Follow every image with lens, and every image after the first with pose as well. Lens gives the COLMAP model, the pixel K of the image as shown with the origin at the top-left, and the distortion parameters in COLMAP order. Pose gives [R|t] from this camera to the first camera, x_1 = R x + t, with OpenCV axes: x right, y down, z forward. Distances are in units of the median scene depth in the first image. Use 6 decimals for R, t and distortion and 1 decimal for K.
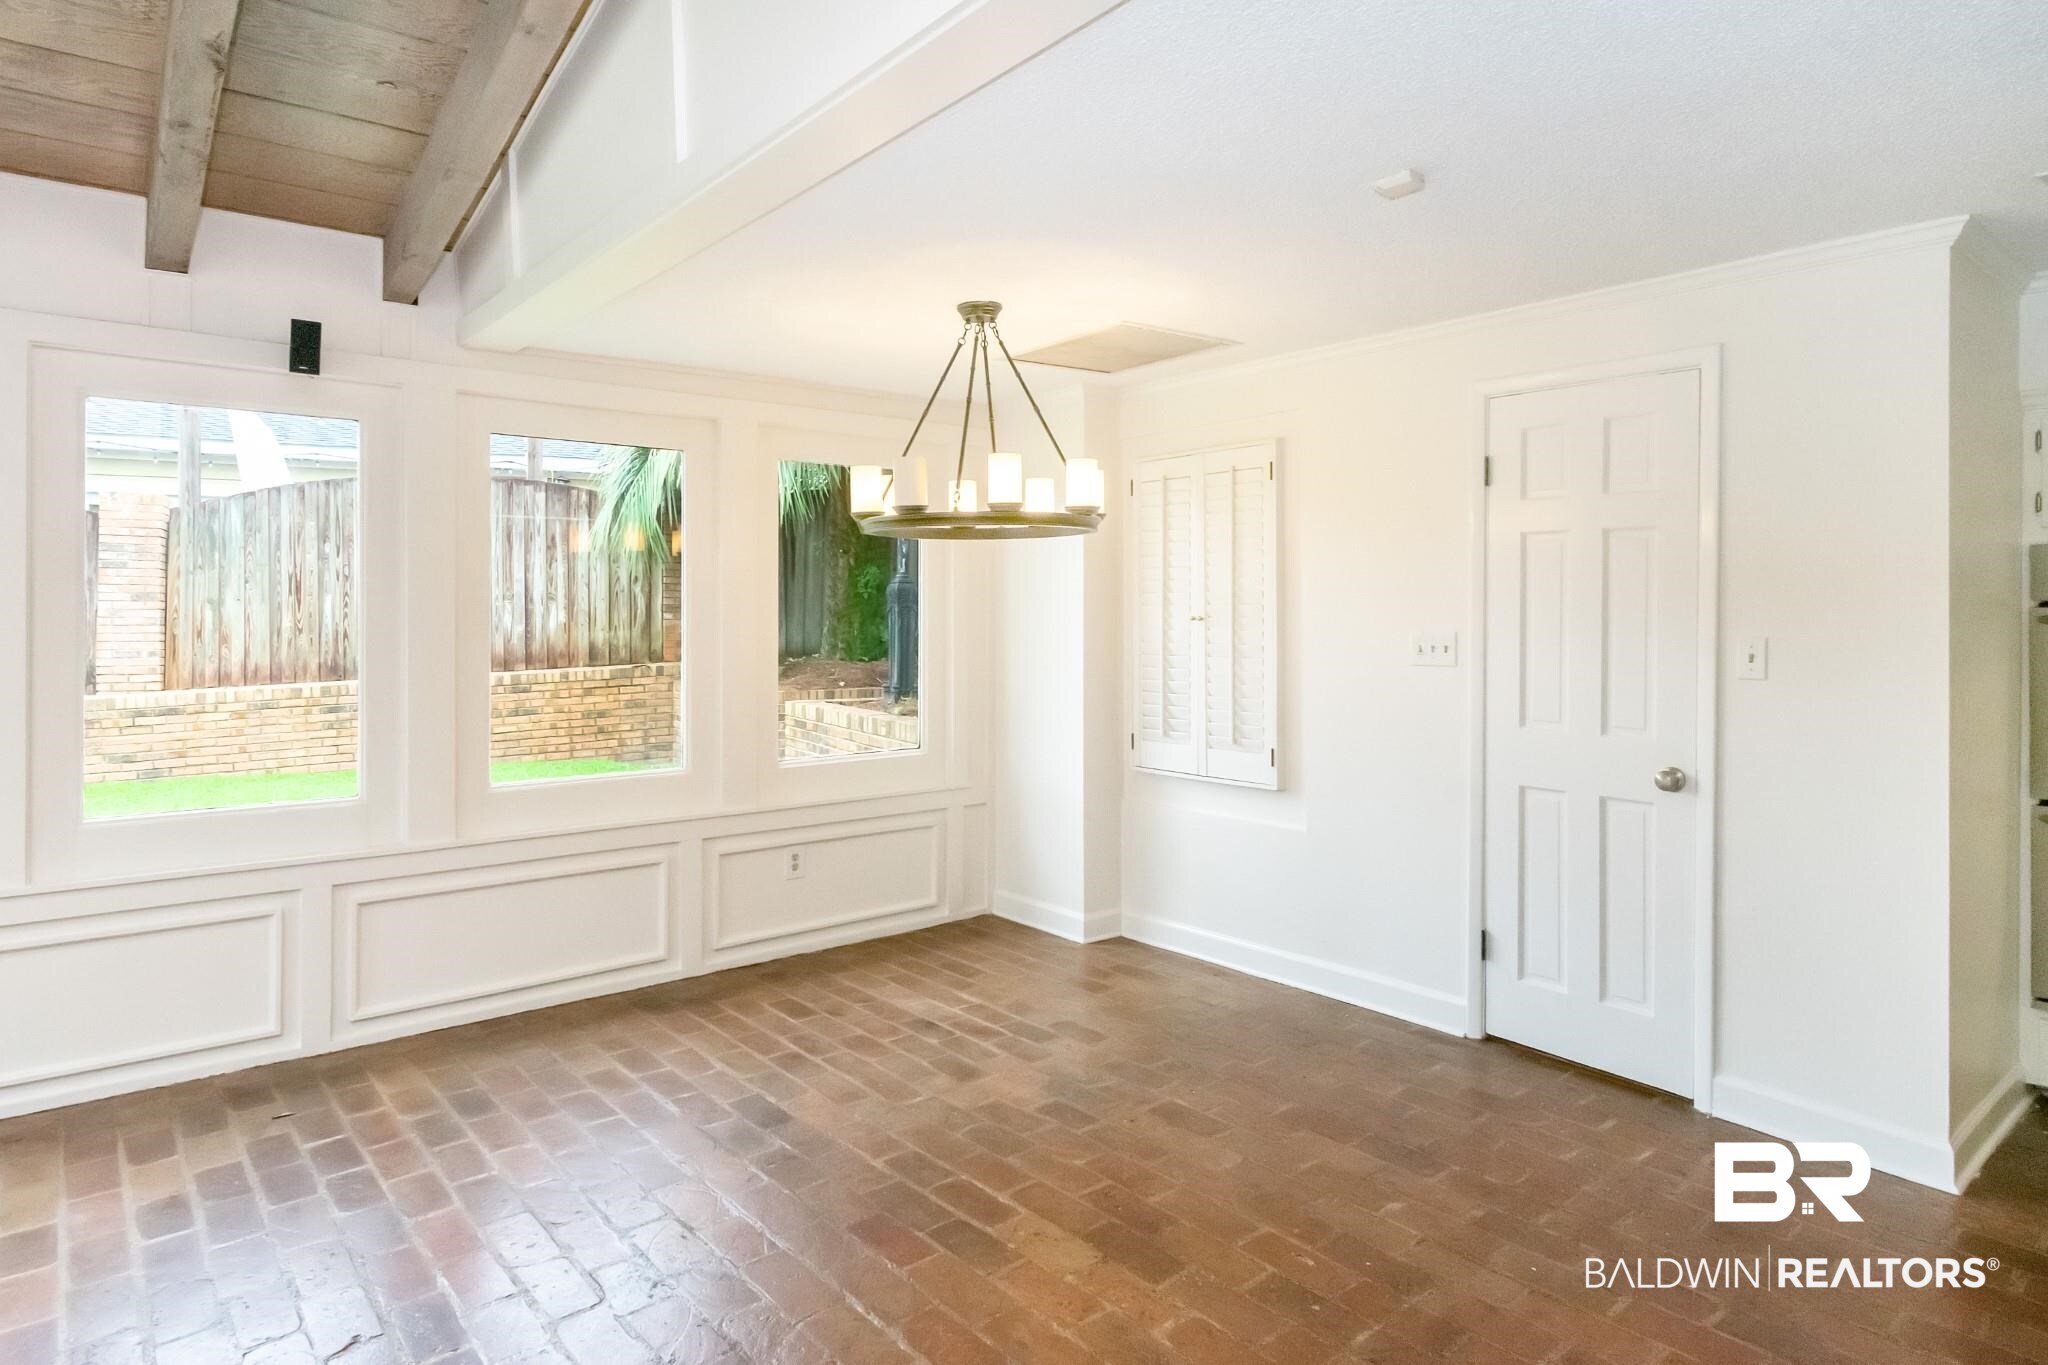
lens RADIAL K [[1162.5, 0, 1015.7], [0, 1162.5, 605.1], [0, 0, 1]] dist [-0.002986, -0.001392]
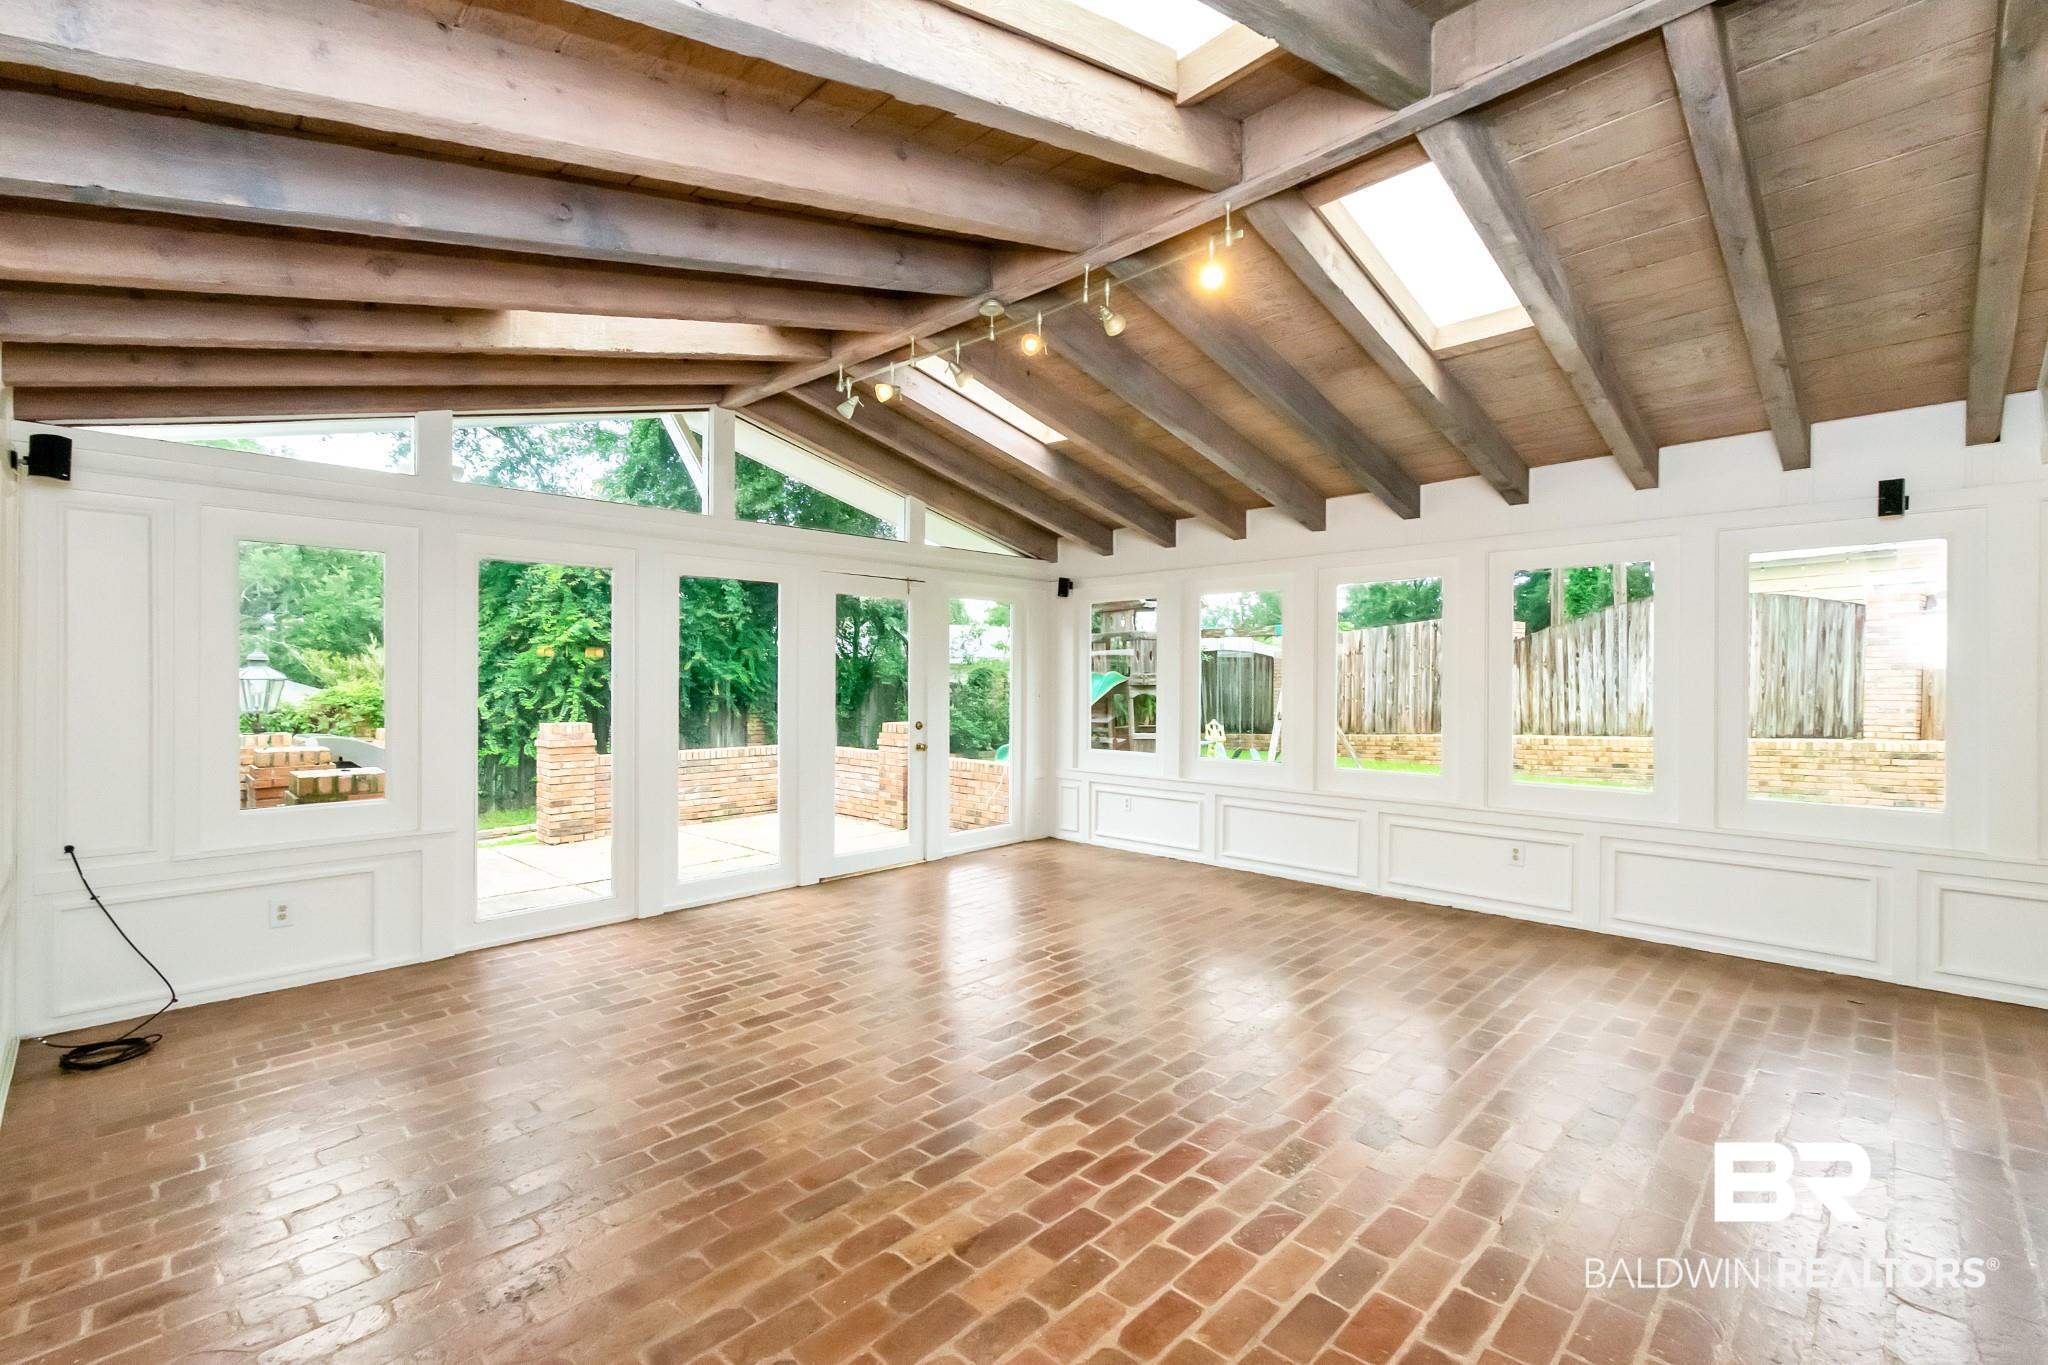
lens RADIAL K [[890.1, 0, 1024.0], [0, 890.1, 683.2], [0, 0, 1]] dist [-0.001566, -0.000307]
pose [[0.097155, 0.004300, -0.995260, 0.142876], [0.006864, 0.999964, 0.004990, -0.000147], [0.995246, -0.007316, 0.097122, -0.071531]]
